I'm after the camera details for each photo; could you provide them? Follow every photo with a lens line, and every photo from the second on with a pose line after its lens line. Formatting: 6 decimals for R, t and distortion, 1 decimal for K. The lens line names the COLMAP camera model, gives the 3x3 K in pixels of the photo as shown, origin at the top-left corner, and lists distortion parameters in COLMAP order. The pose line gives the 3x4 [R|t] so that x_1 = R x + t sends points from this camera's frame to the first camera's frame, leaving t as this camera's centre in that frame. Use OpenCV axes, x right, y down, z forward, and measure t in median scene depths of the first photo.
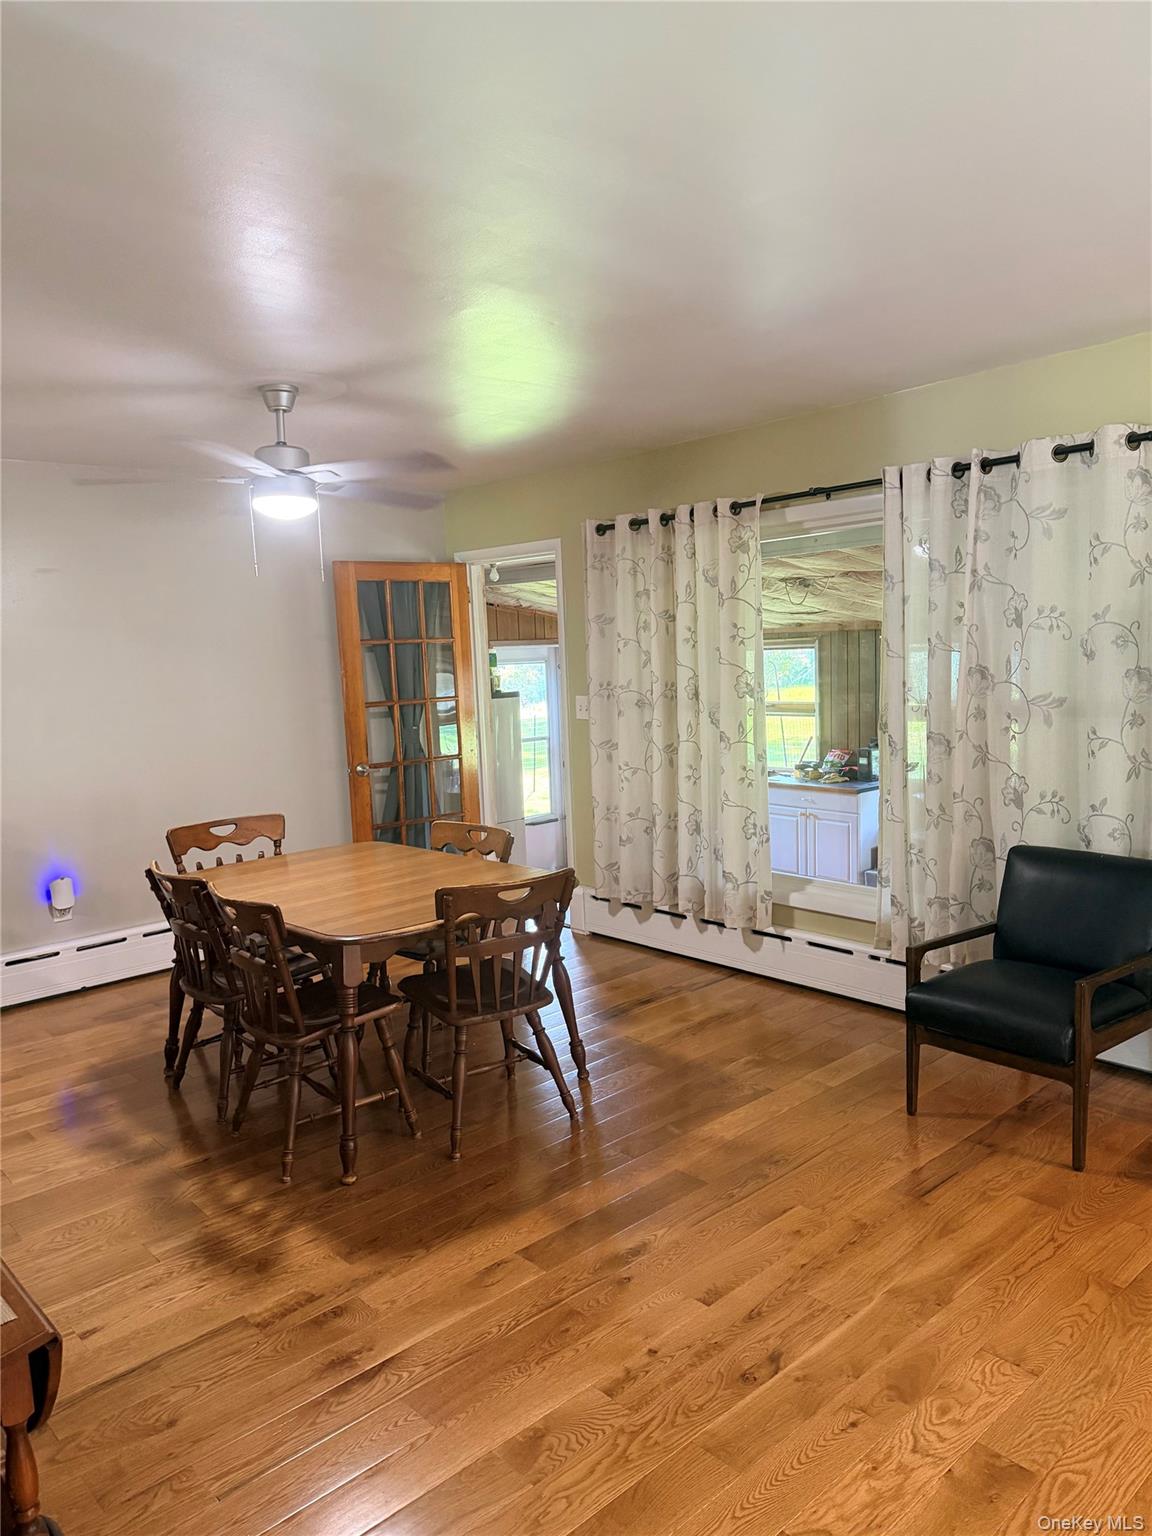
lens RADIAL K [[1081.3, 0, 576.0], [0, 1081.3, 768.0], [0, 0, 1]] dist [0.003346, -0.005382]
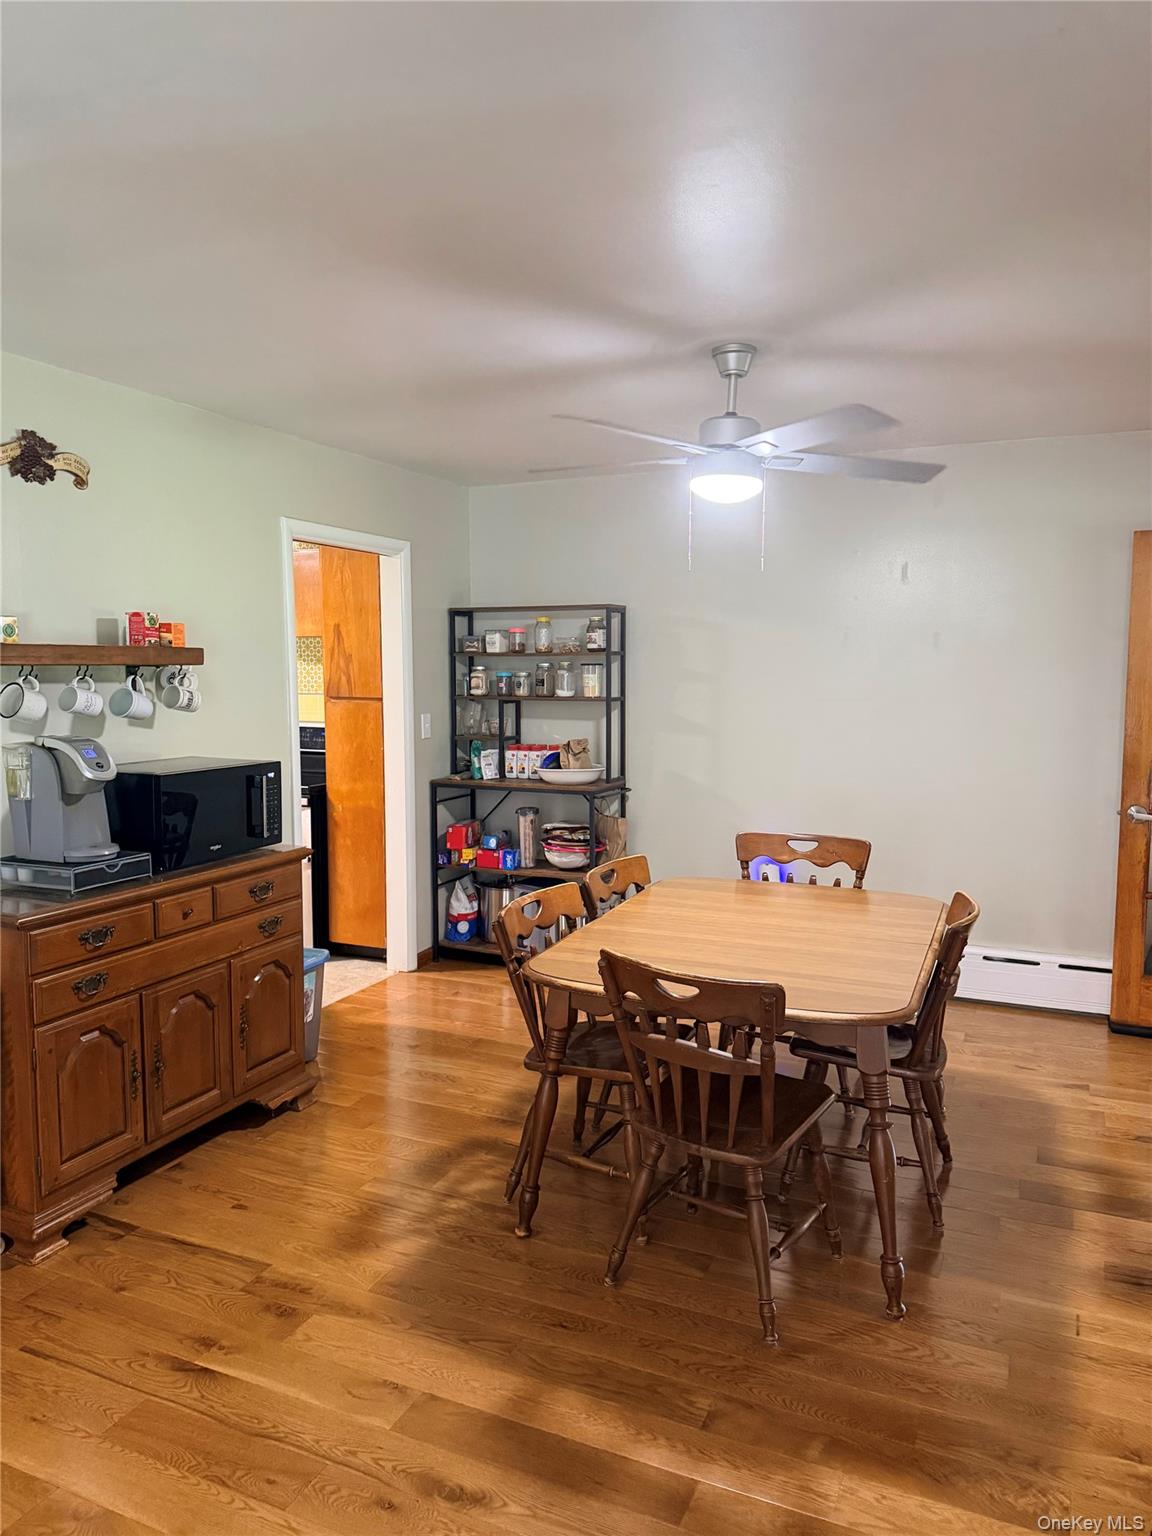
lens RADIAL K [[1089.8, 0, 576.0], [0, 1089.8, 768.0], [0, 0, 1]] dist [0.100296, -0.129327]
pose [[0.394061, 0.135425, -0.909052, 0.529765], [-0.118707, 0.988300, 0.095773, -0.090211], [0.911386, 0.070171, 0.405526, 0.555269]]
